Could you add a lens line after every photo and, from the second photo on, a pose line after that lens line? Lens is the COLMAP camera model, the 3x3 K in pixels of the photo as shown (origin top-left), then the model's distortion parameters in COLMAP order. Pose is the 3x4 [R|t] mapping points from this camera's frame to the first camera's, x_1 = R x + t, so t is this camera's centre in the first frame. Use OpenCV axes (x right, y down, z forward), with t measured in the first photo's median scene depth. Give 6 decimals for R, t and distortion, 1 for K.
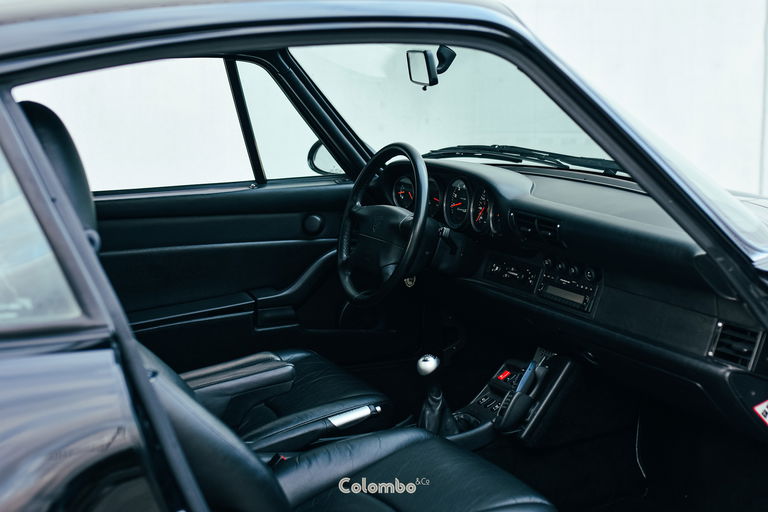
lens RADIAL K [[1141.6, 0, 369.2], [0, 1141.6, 258.2], [0, 0, 1]] dist [-0.054261, 0.020042]
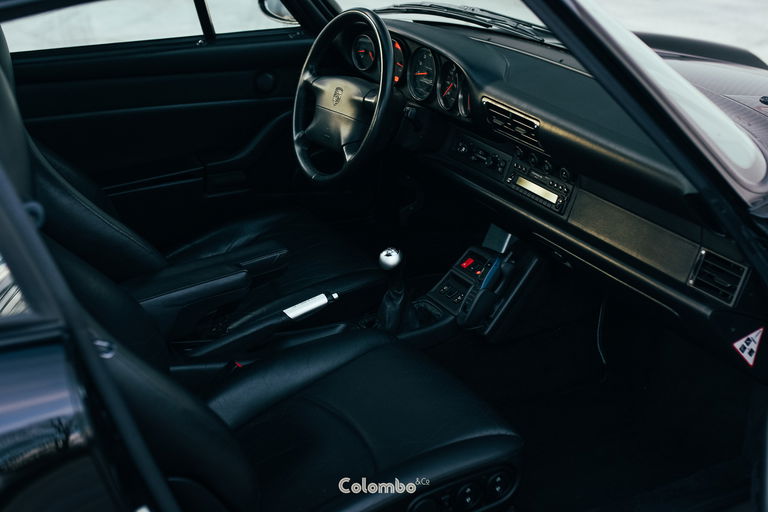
lens RADIAL K [[1141.6, 0, 369.2], [0, 1141.6, 258.2], [0, 0, 1]] dist [-0.054261, 0.020042]
pose [[0.998319, 0.009981, 0.057088, -0.020037], [-0.021873, 0.977096, 0.211671, -0.107720], [-0.053668, -0.212564, 0.975672, 0.069447]]
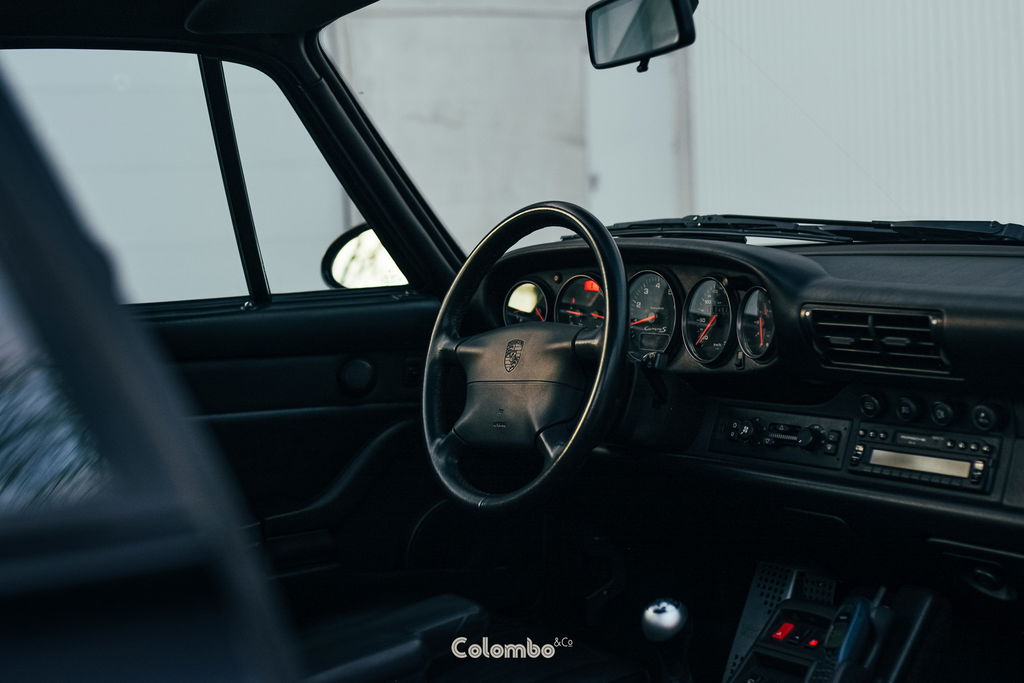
lens RADIAL K [[1522.1, 0, 492.3], [0, 1522.1, 344.4], [0, 0, 1]] dist [-0.054261, 0.020042]
pose [[0.985960, -0.036351, 0.162980, -0.125610], [0.052027, 0.994308, -0.092975, 0.031139], [-0.158672, 0.100149, 0.982239, 0.343244]]
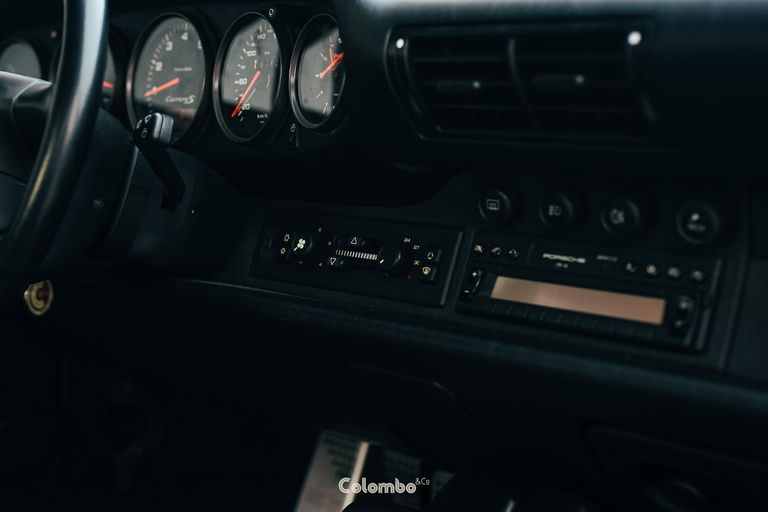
lens RADIAL K [[1141.6, 0, 369.2], [0, 1141.6, 258.2], [0, 0, 1]] dist [-0.054261, 0.020042]
pose [[0.938007, -0.029605, 0.345350, 0.010800], [0.043800, 0.998483, -0.033370, 0.027791], [-0.343838, 0.046428, 0.937881, 0.708316]]
